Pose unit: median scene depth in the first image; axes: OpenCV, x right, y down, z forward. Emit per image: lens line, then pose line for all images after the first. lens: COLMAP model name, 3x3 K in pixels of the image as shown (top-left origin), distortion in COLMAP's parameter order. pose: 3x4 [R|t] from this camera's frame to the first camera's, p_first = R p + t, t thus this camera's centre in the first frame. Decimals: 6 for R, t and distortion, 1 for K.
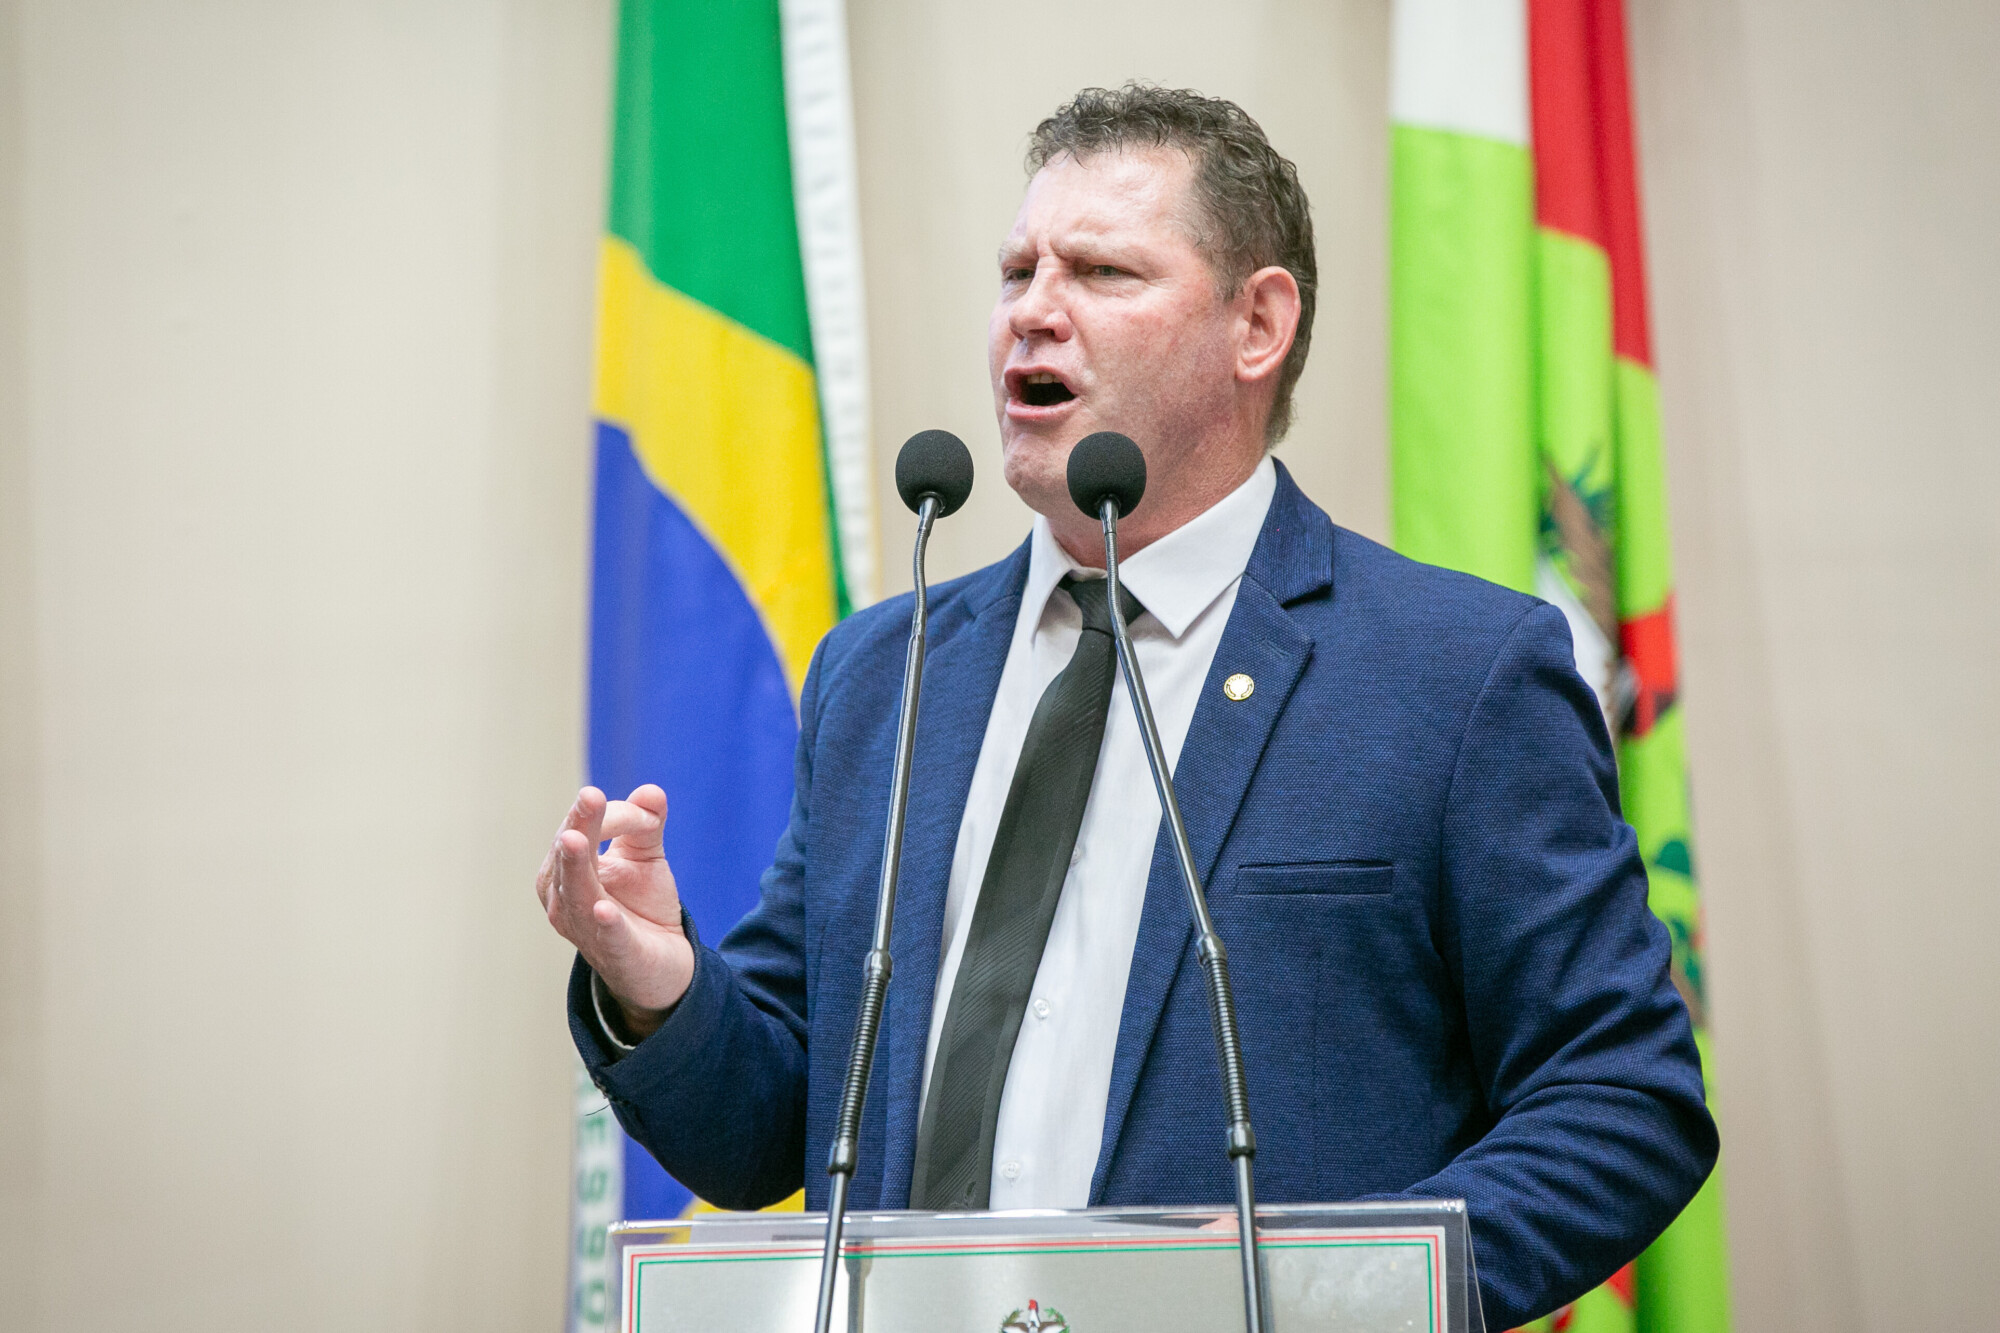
lens RADIAL K [[11721.2, 0, 1000.0], [0, 11721.2, 666.5], [0, 0, 1]] dist [0.348598, 2.149958]
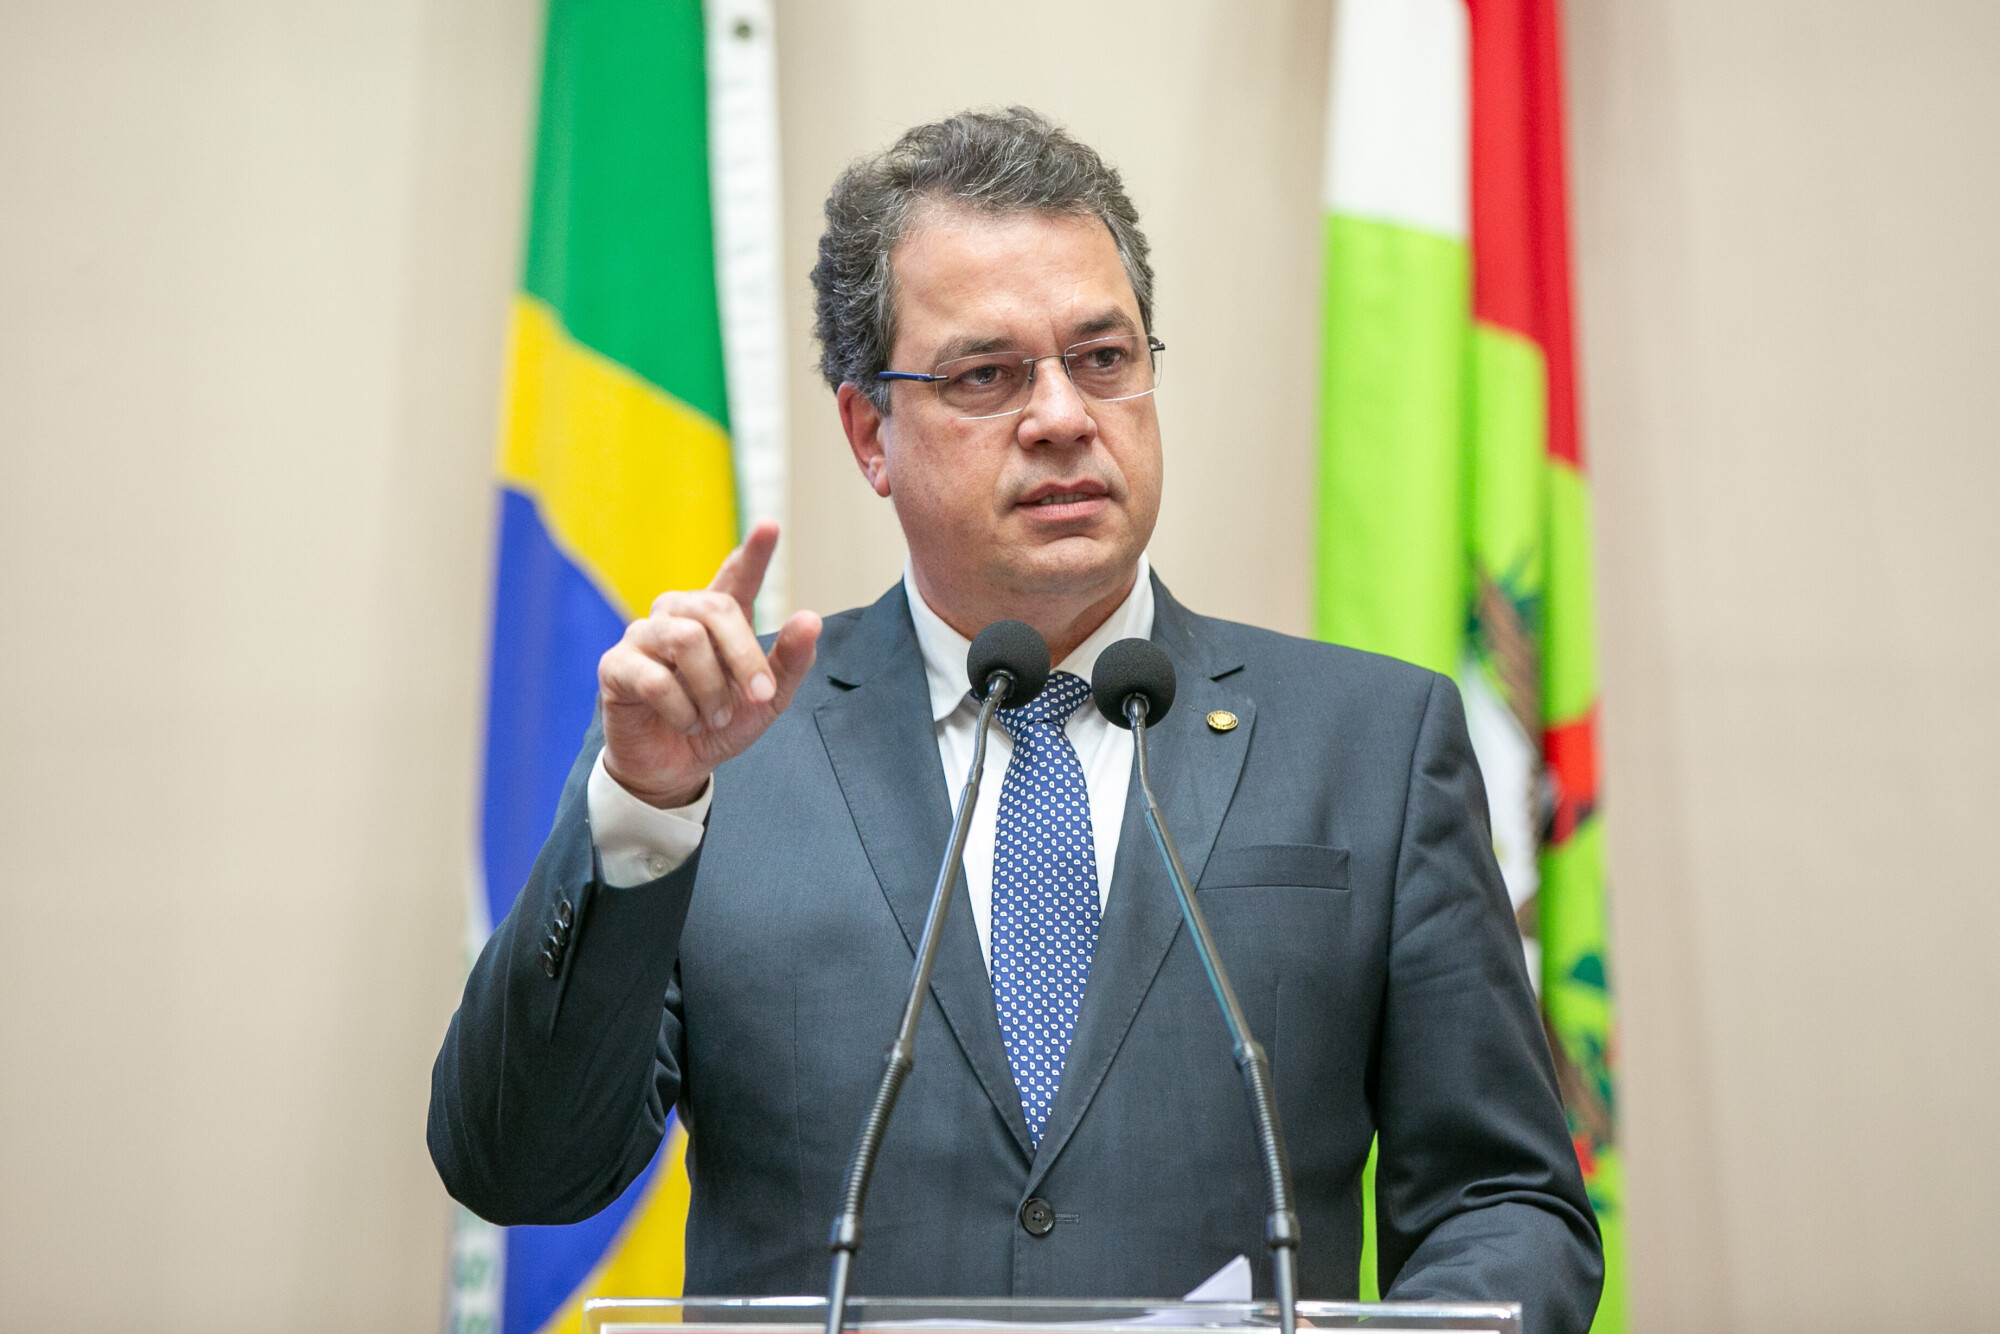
lens RADIAL K [[10494.6, 0, 1000.0], [0, 10494.6, 667.0], [0, 0, 1]] dist [0.056349, 6.242530]
pose [[0.998817, 0.034129, 0.034639, -0.023048], [-0.033486, 0.999259, -0.018993, 0.009228], [-0.035262, 0.017811, 0.999219, 0.129368]]
